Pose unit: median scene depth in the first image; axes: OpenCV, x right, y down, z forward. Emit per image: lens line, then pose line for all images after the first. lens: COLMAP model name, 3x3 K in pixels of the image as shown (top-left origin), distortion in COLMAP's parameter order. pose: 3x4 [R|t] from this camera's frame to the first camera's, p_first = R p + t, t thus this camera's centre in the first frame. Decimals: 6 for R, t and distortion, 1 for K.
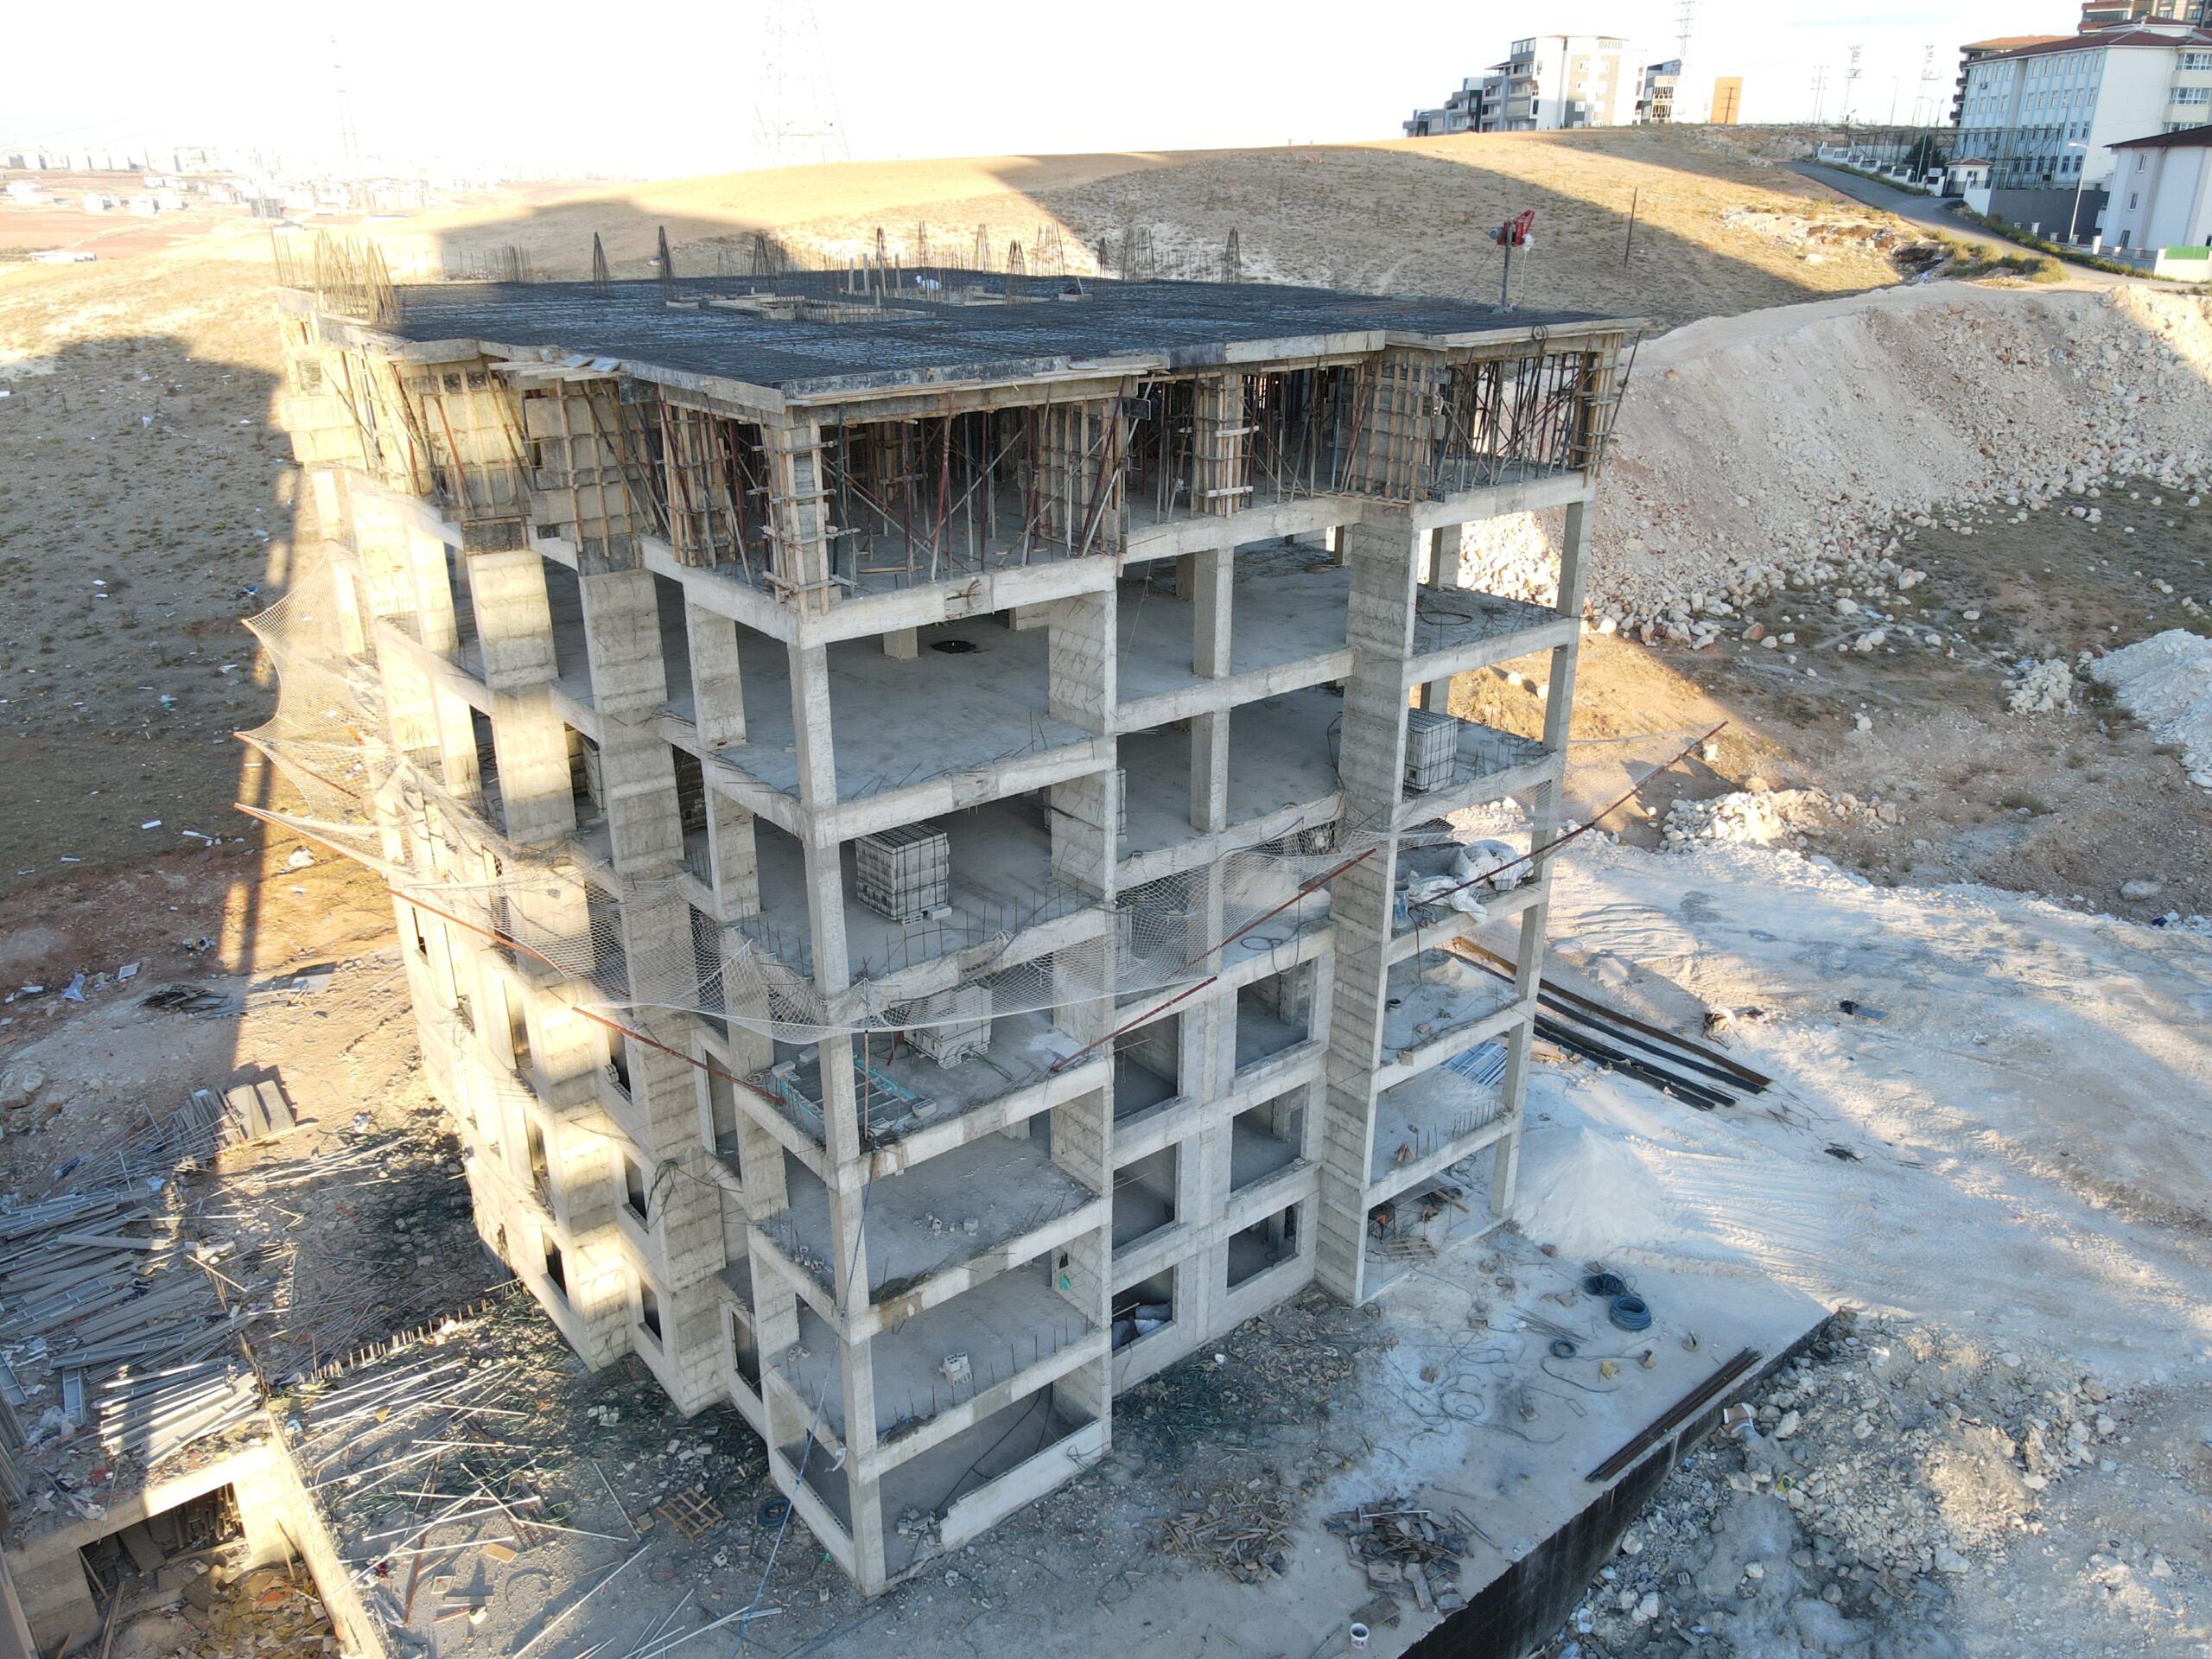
lens RADIAL K [[1605.3, 0, 1109.4], [0, 1605.3, 838.4], [0, 0, 1]] dist [0.031210, -0.013727]
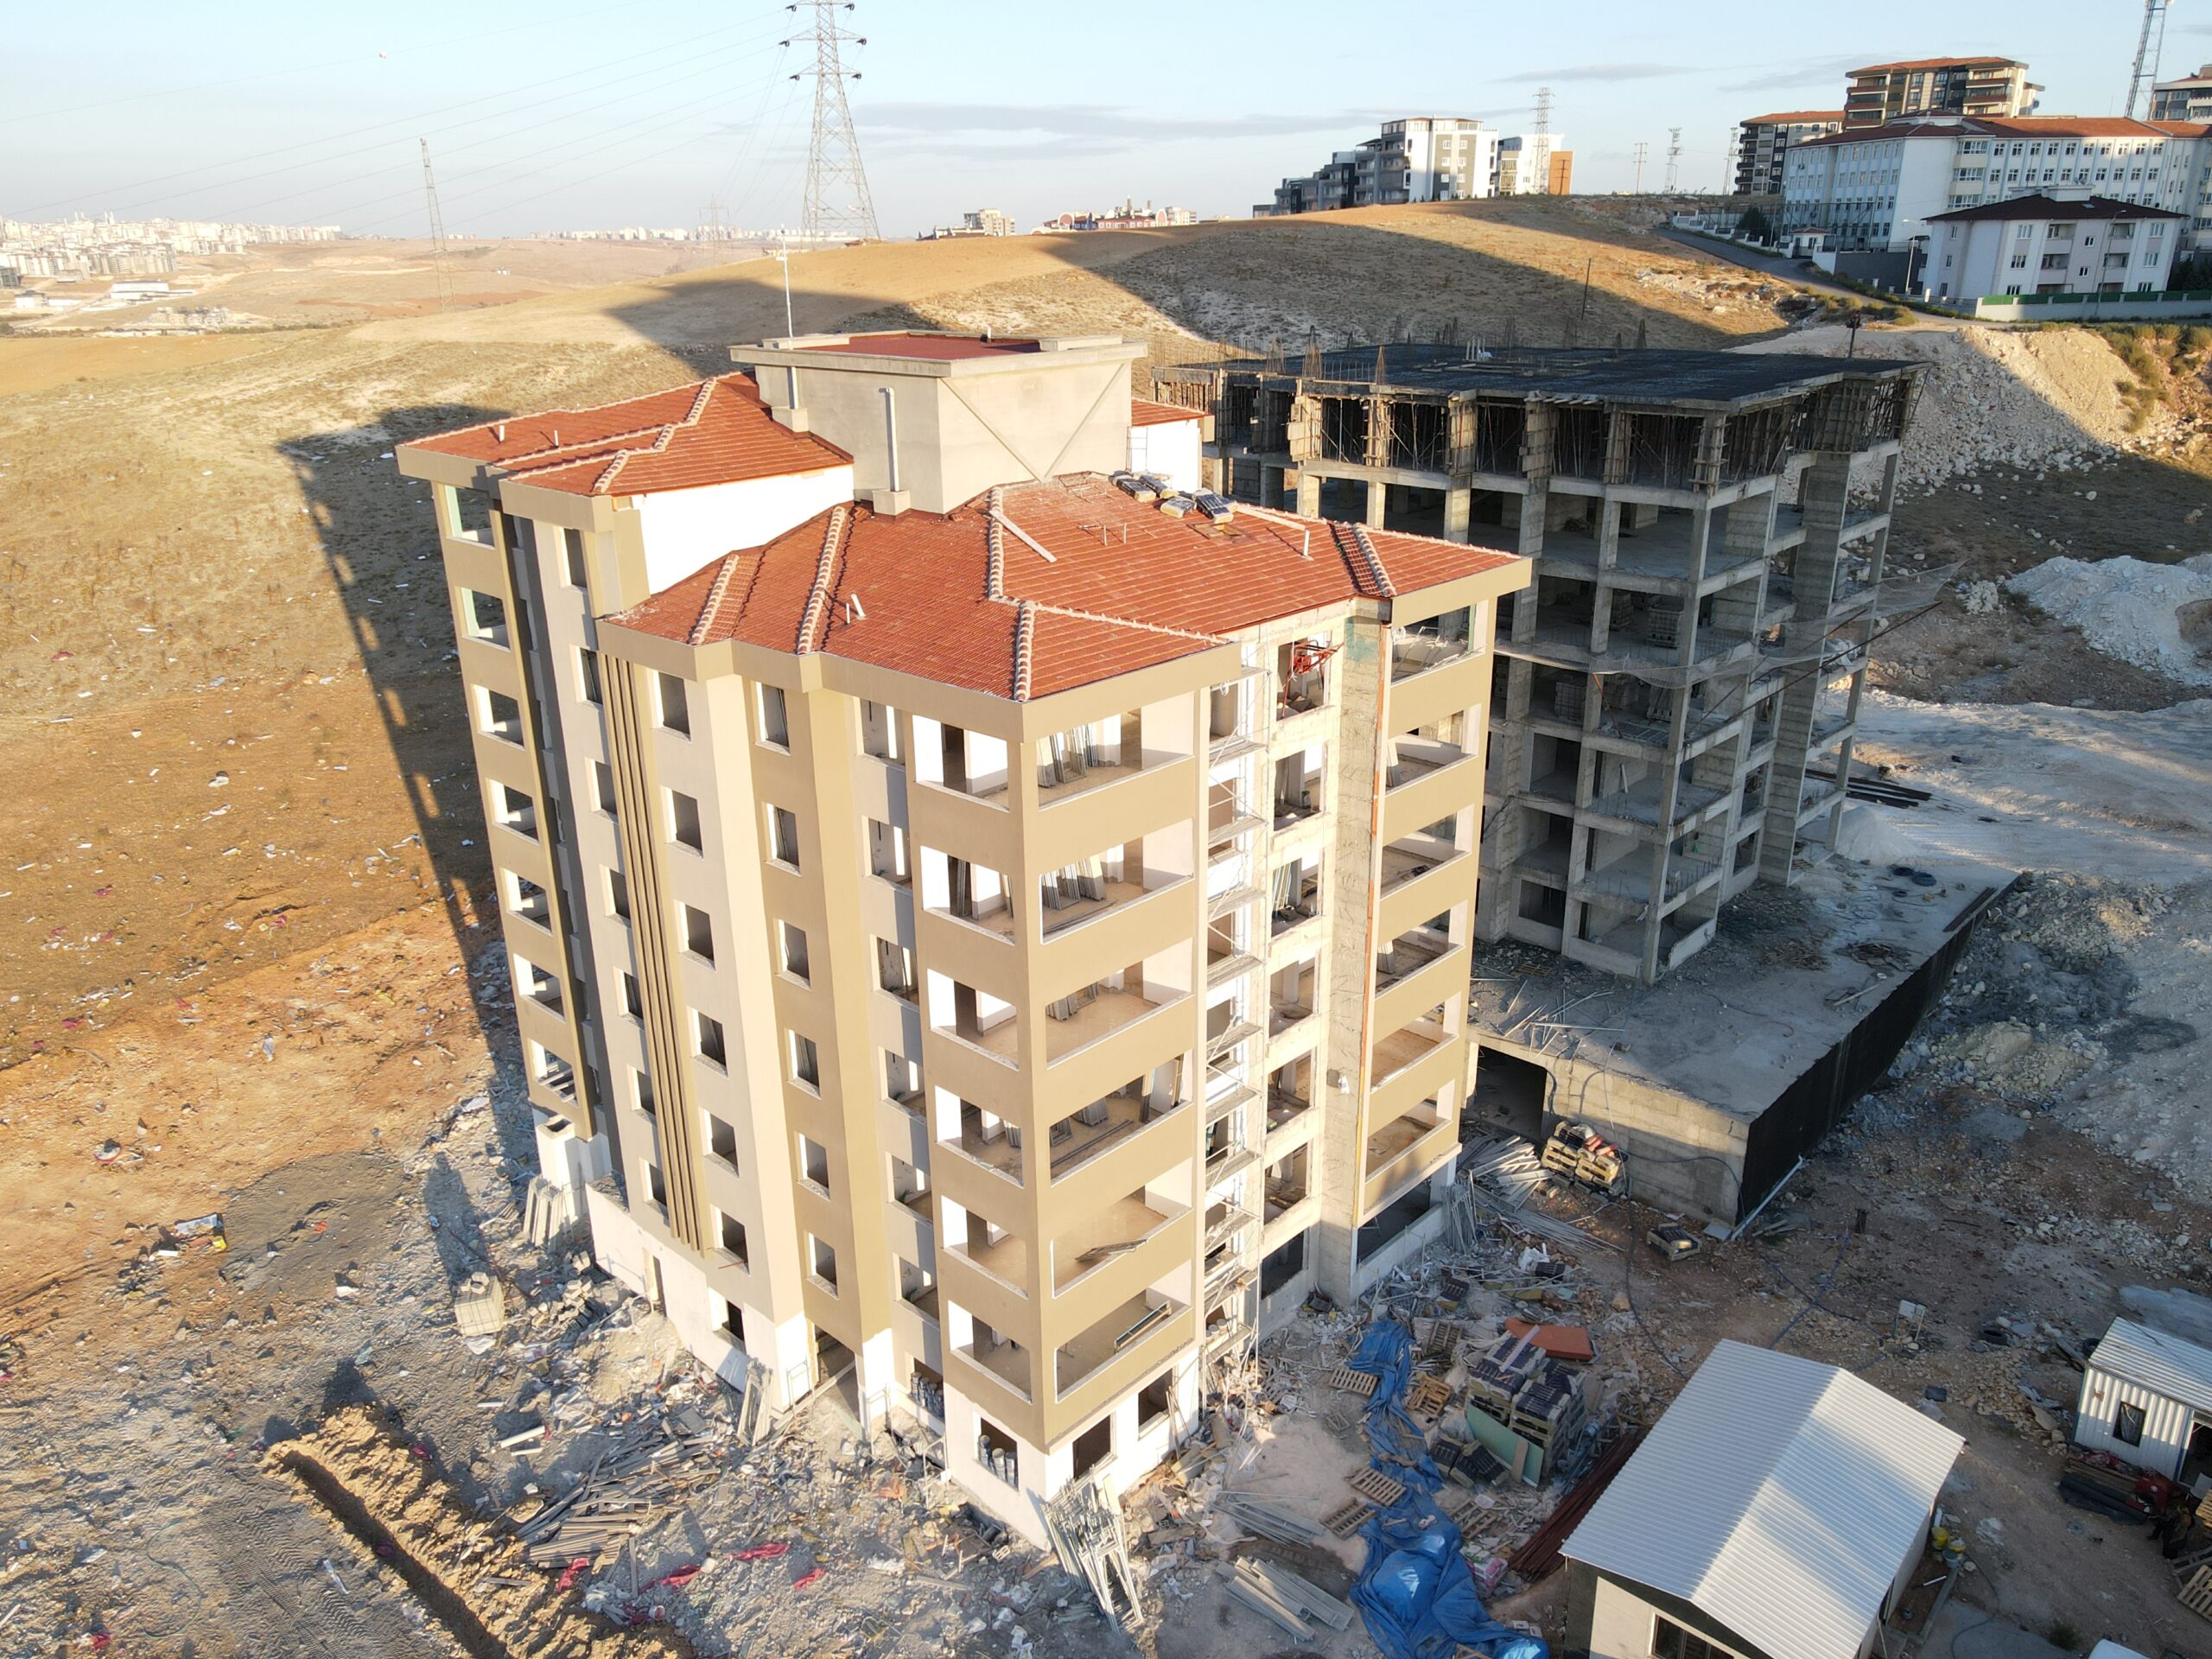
lens RADIAL K [[1605.3, 0, 1109.4], [0, 1605.3, 838.4], [0, 0, 1]] dist [0.031210, -0.013727]
pose [[0.990638, -0.061983, 0.121635, -0.406934], [0.065192, 0.997617, -0.022578, 0.106795], [-0.119946, 0.030296, 0.992318, -0.369939]]
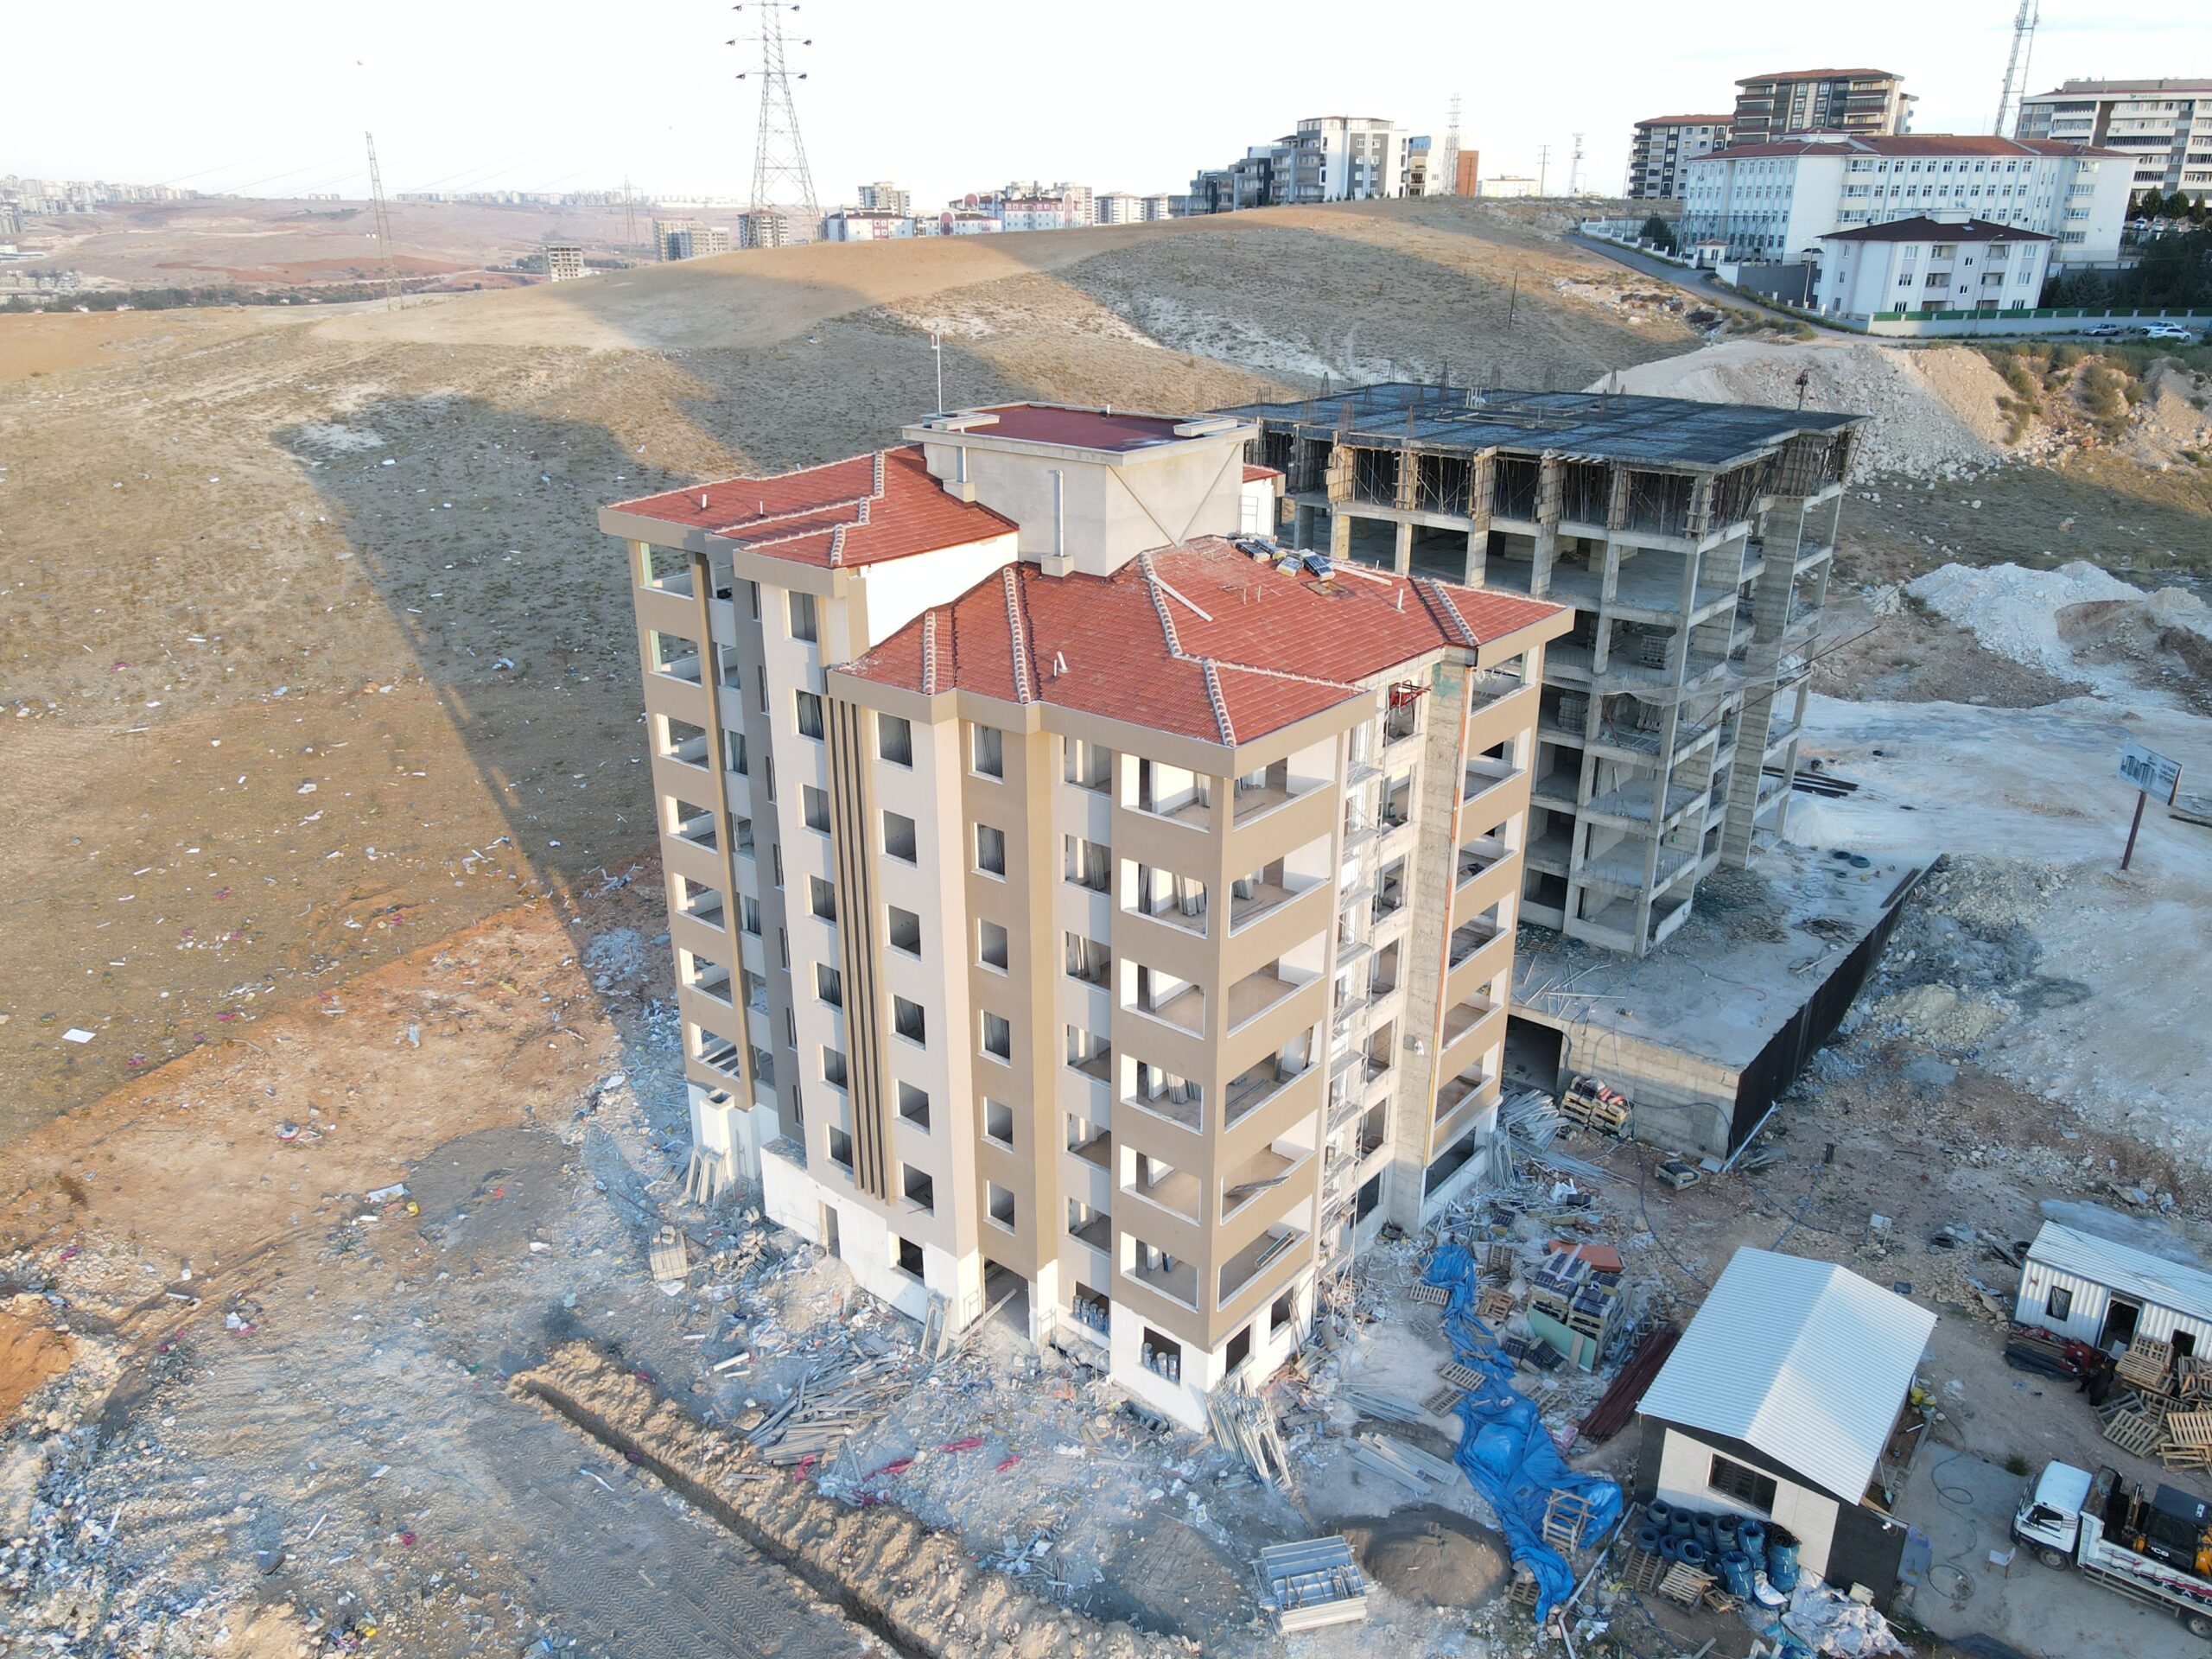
lens RADIAL K [[1606.7, 0, 1108.8], [0, 1606.7, 840.6], [0, 0, 1]] dist [0.019589, 0.005731]
pose [[0.979815, -0.075549, 0.185084, -0.513632], [0.077010, 0.997030, -0.000709, 0.088587], [-0.184480, 0.014948, 0.982723, -0.461065]]
